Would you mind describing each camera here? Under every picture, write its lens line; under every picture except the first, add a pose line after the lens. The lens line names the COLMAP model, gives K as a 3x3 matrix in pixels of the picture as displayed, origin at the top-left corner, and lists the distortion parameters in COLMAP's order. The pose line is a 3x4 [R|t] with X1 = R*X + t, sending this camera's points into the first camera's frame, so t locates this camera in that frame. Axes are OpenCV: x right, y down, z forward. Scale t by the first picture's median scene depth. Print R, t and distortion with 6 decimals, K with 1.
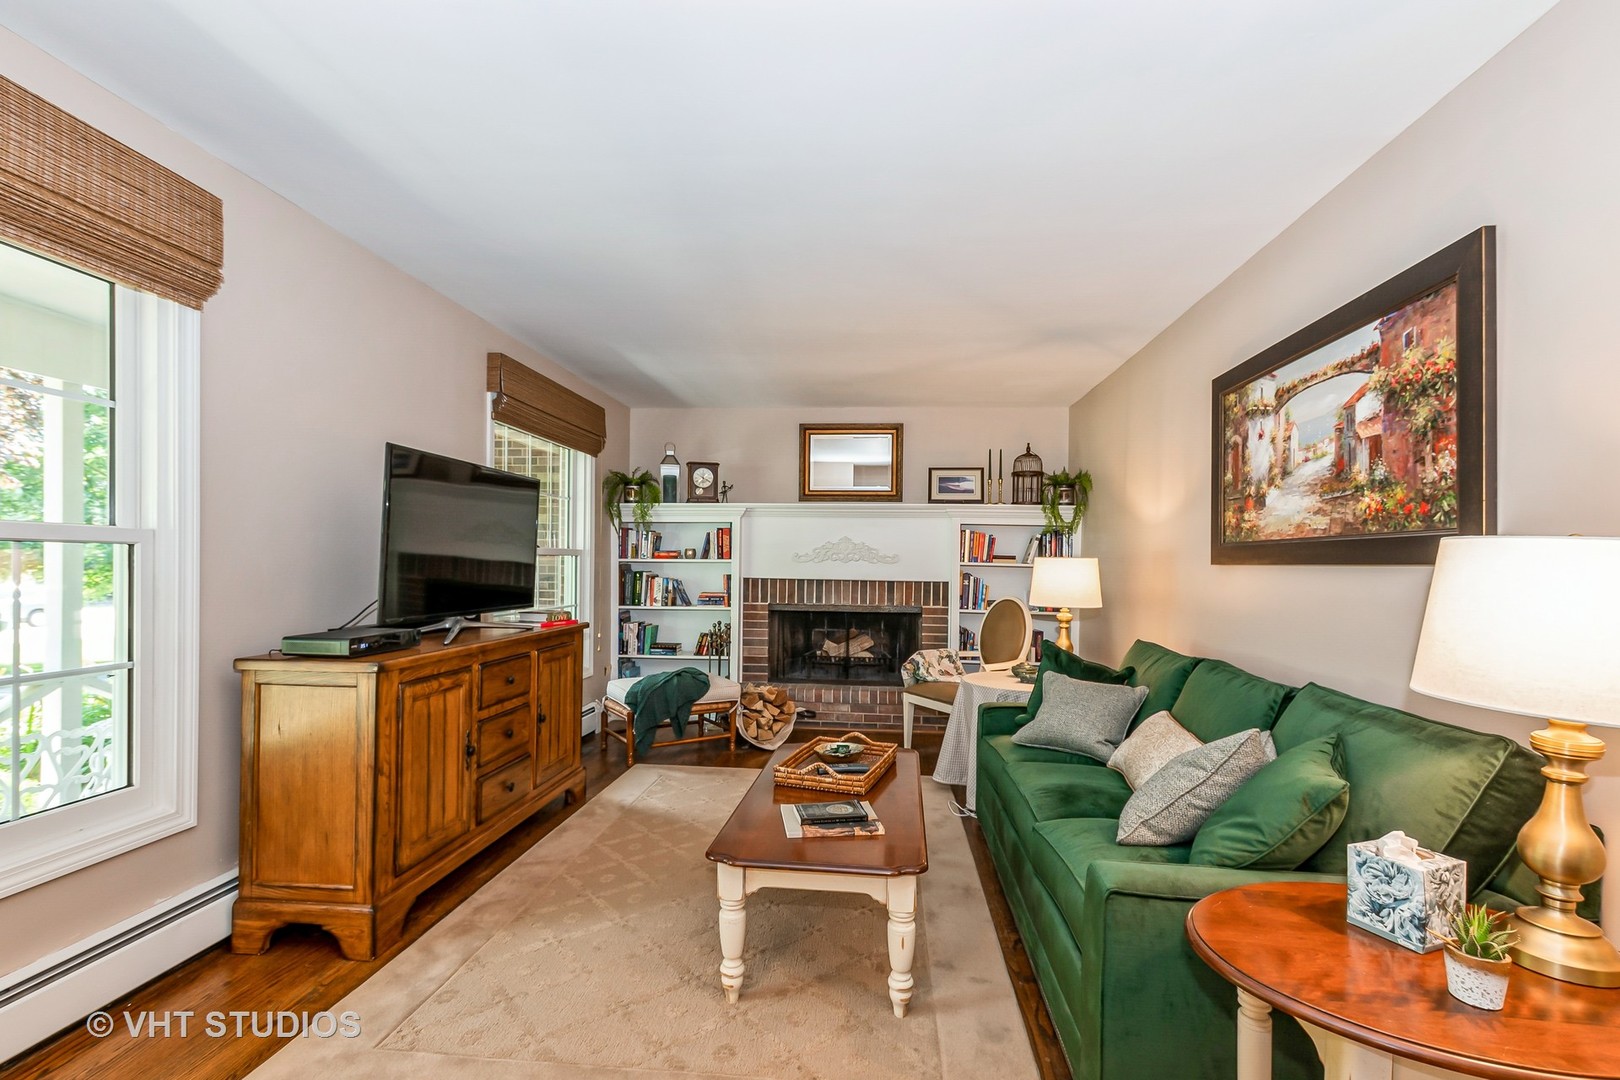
lens RADIAL K [[723.1, 0, 813.4], [0, 723.1, 554.7], [0, 0, 1]] dist [0.014437, -0.001197]
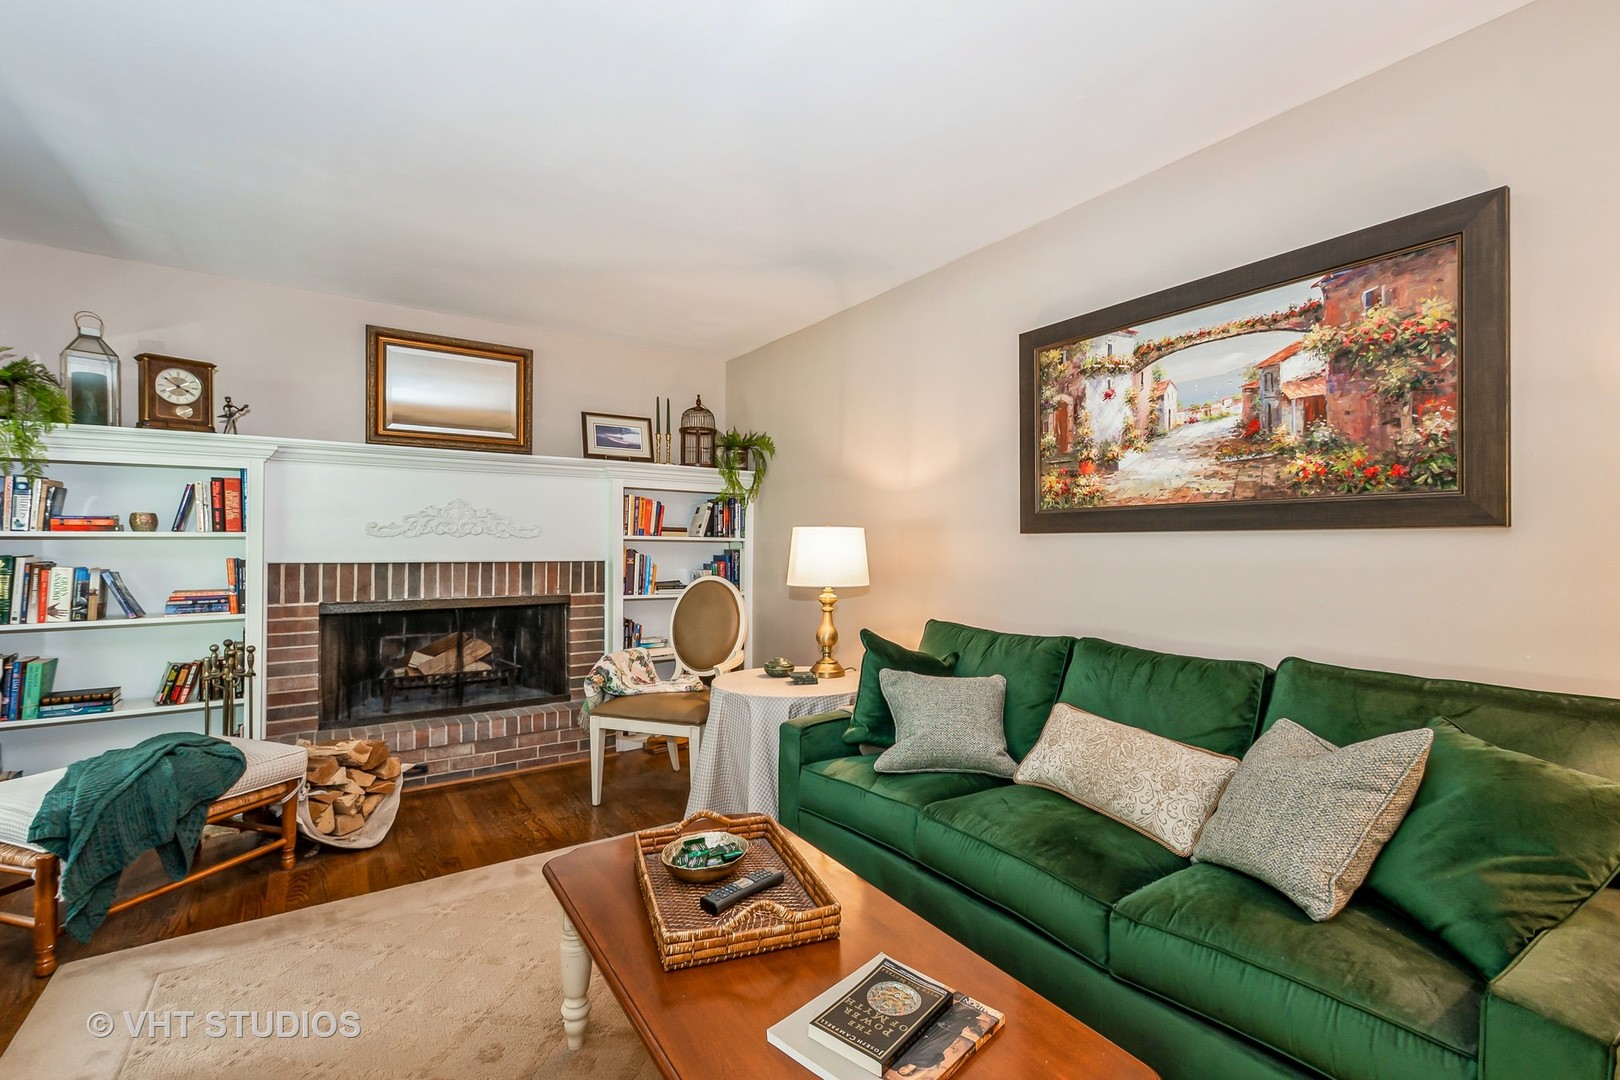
lens RADIAL K [[723.1, 0, 808.3], [0, 723.1, 533.0], [0, 0, 1]] dist [0.014437, -0.001197]
pose [[0.771647, -0.000554, 0.636051, -0.144583], [0.000166, 1.000000, 0.000669, 0.007186], [-0.636051, -0.000410, 0.771647, 0.267720]]
